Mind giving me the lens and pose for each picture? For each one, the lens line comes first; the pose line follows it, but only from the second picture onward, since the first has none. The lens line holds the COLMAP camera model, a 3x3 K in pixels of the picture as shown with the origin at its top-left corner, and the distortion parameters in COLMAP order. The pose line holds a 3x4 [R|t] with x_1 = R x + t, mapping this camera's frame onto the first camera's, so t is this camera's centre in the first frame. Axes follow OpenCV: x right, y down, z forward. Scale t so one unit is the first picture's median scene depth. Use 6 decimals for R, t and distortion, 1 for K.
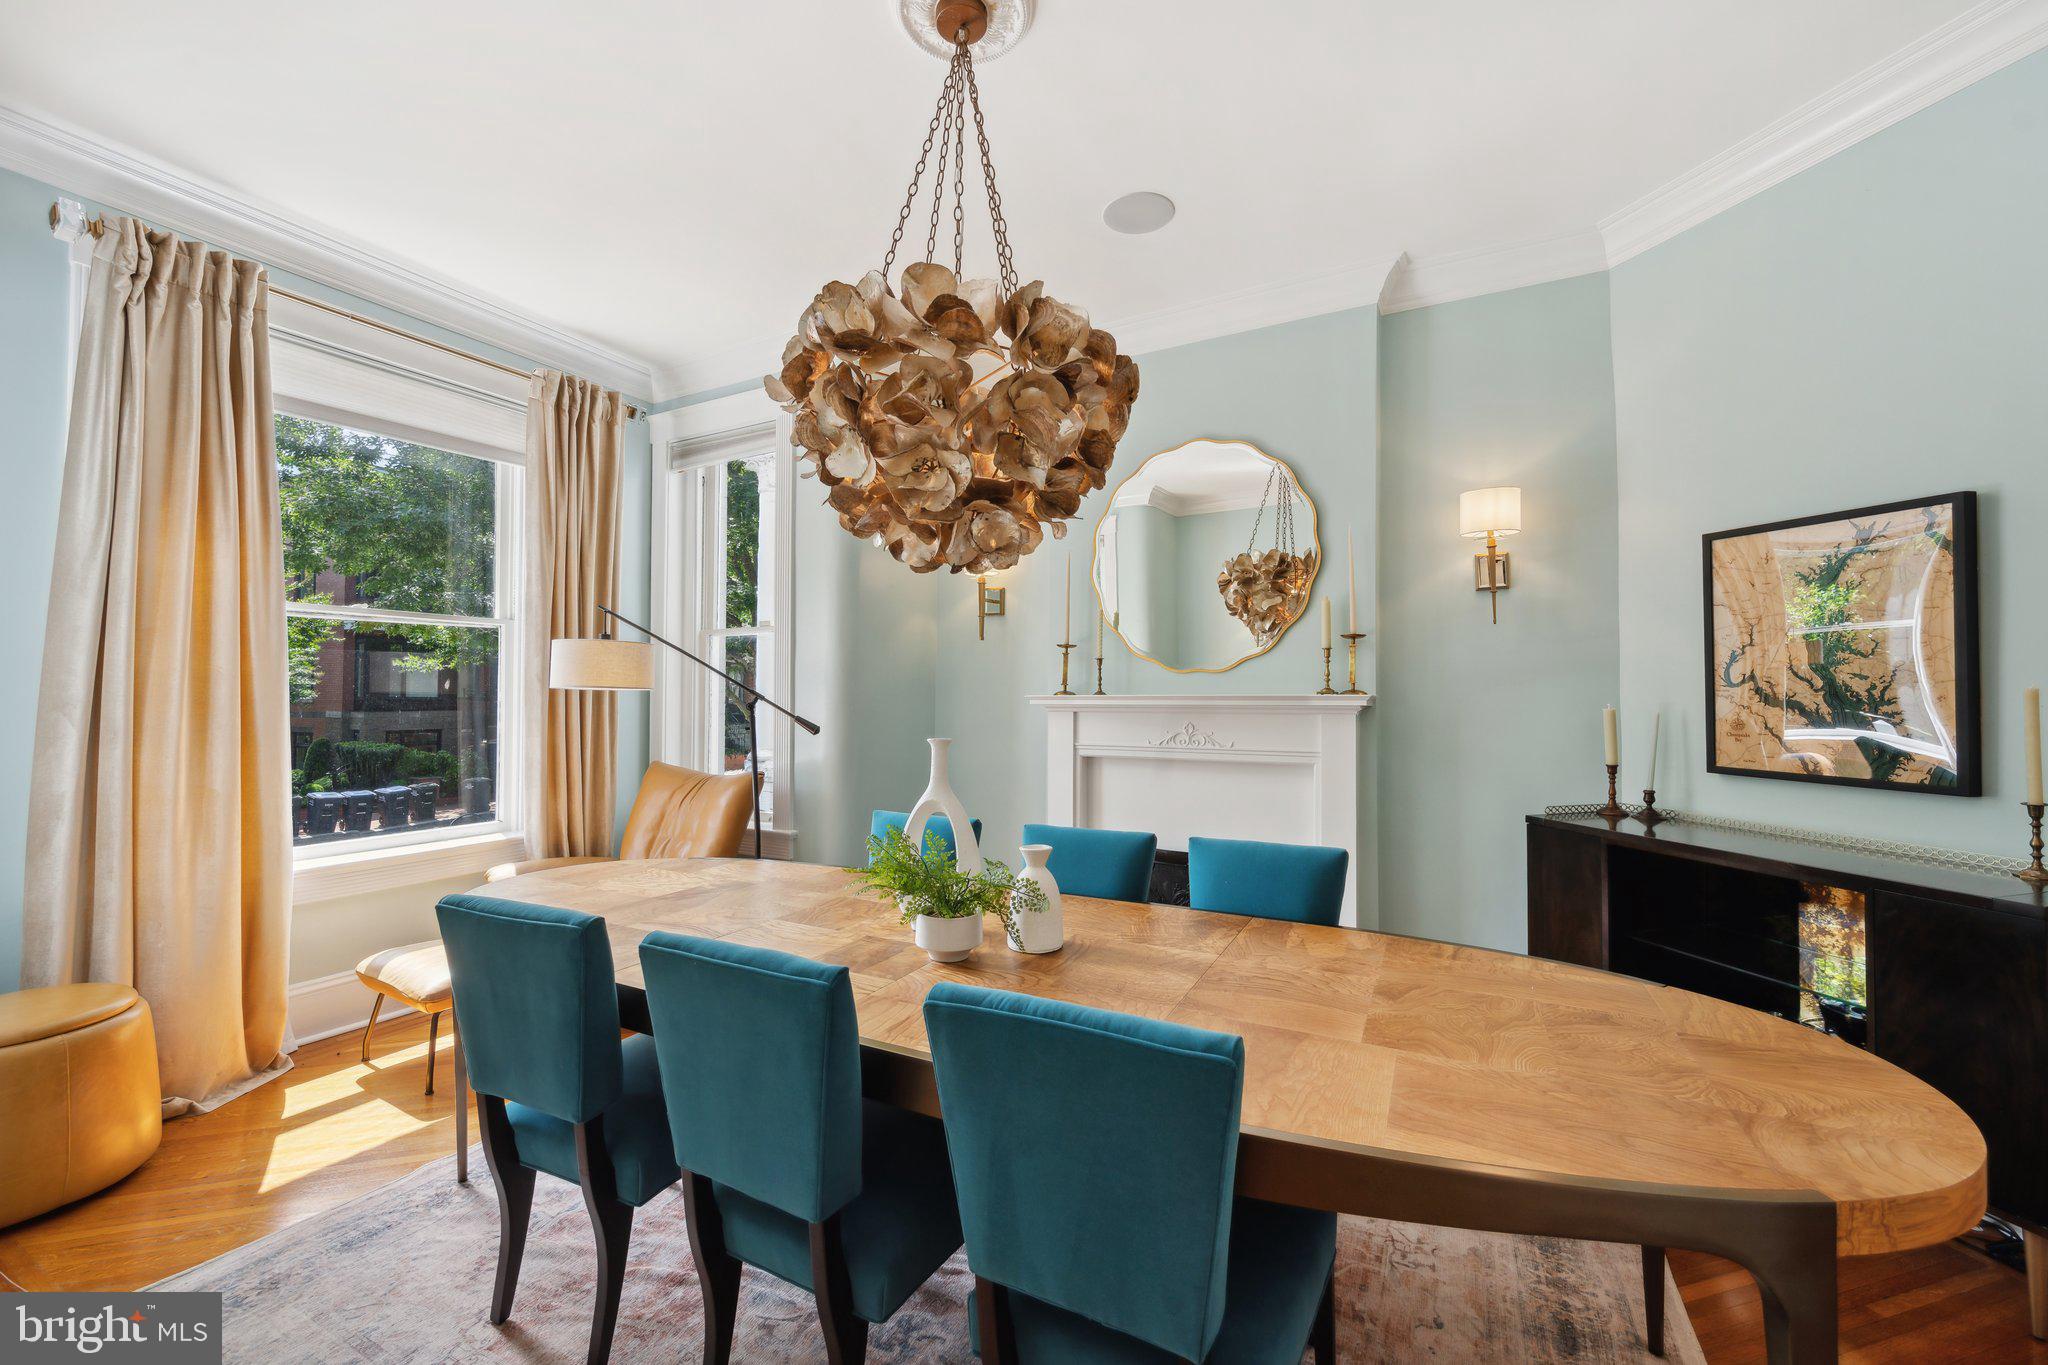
lens RADIAL K [[809.1, 0, 1017.9], [0, 809.1, 690.6], [0, 0, 1]] dist [0.001372, -0.001239]
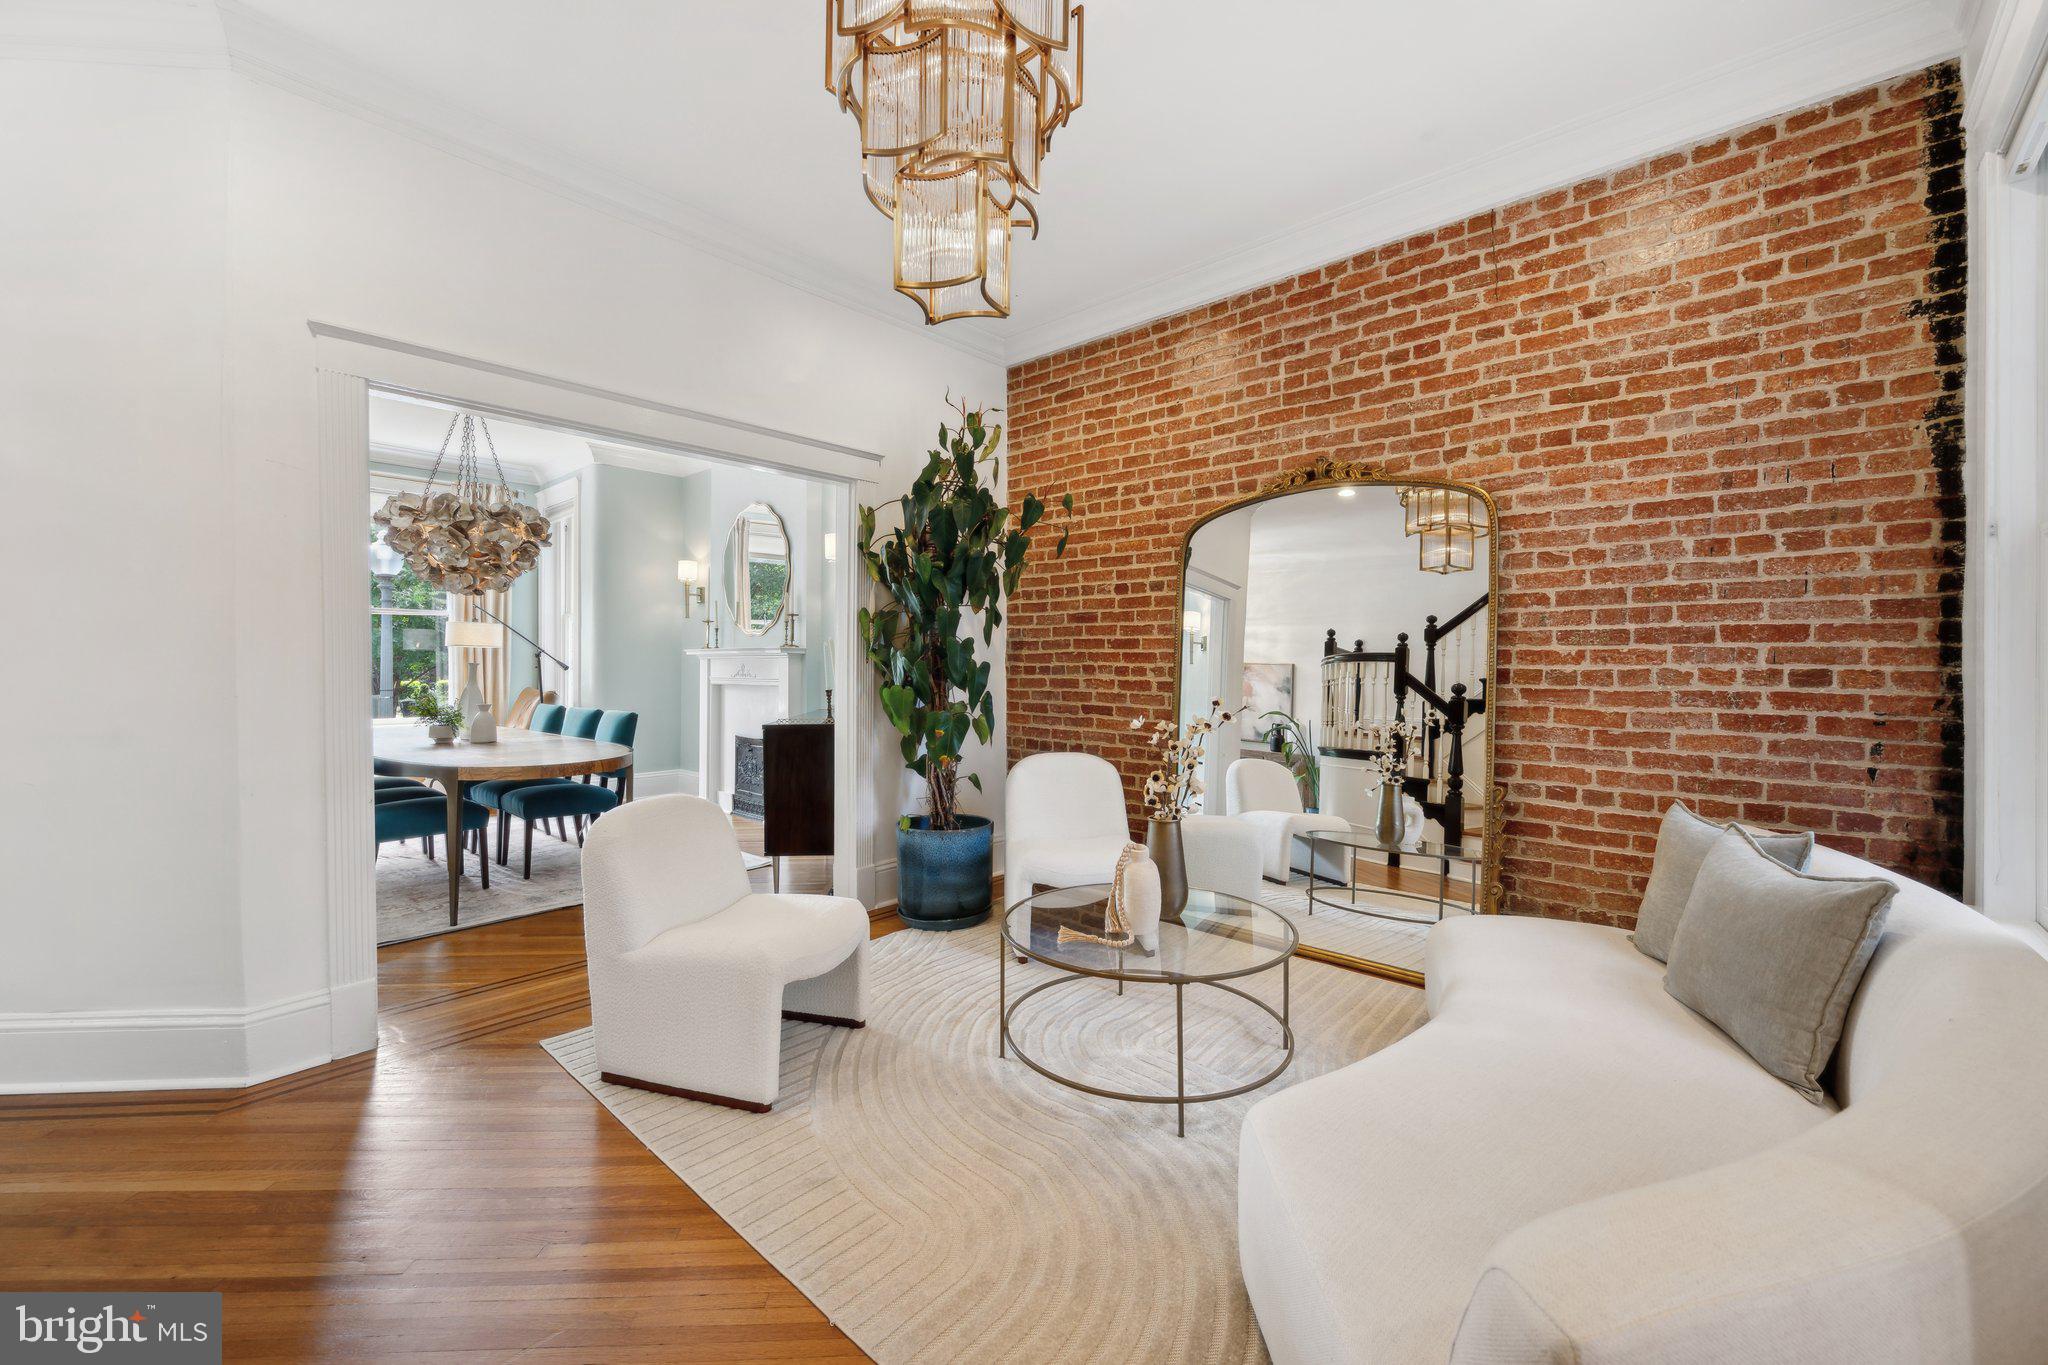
lens RADIAL K [[809.1, 0, 1025.0], [0, 809.1, 662.4], [0, 0, 1]] dist [0.001372, -0.001239]
pose [[0.969994, -0.002729, -0.243113, 1.563023], [0.004648, 0.999962, 0.007321, 0.032240], [0.243084, -0.008231, 0.969970, -0.727754]]
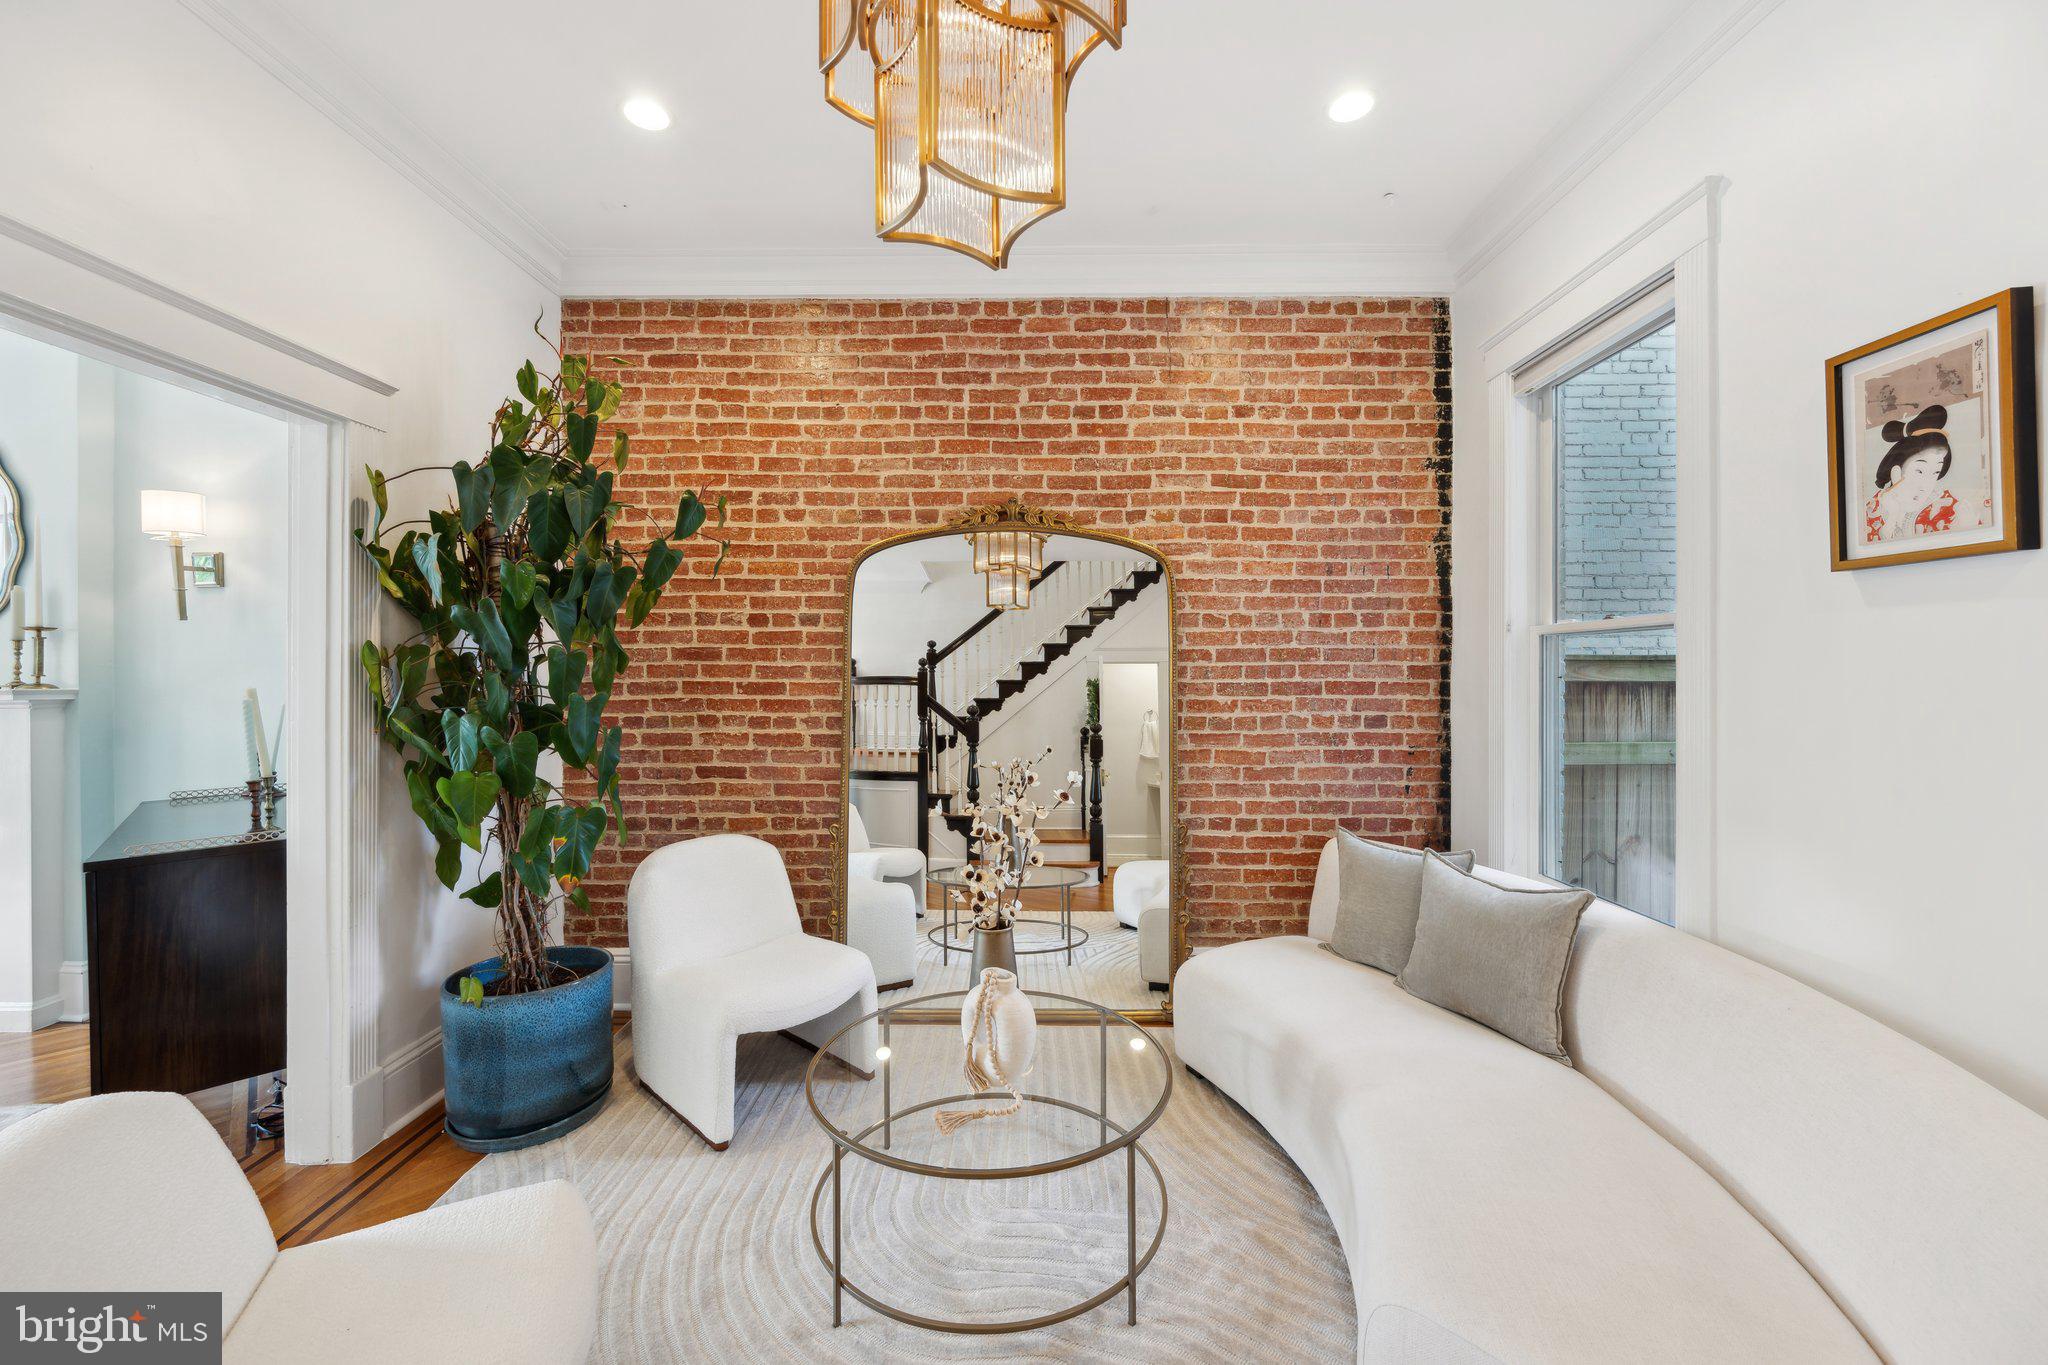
lens RADIAL K [[809.1, 0, 1037.3], [0, 809.1, 671.4], [0, 0, 1]] dist [0.001372, -0.001239]
pose [[0.886367, -0.007417, 0.462924, 1.184970], [0.001189, 0.999905, 0.013743, -0.031366], [-0.462982, -0.011631, 0.886291, -0.491269]]
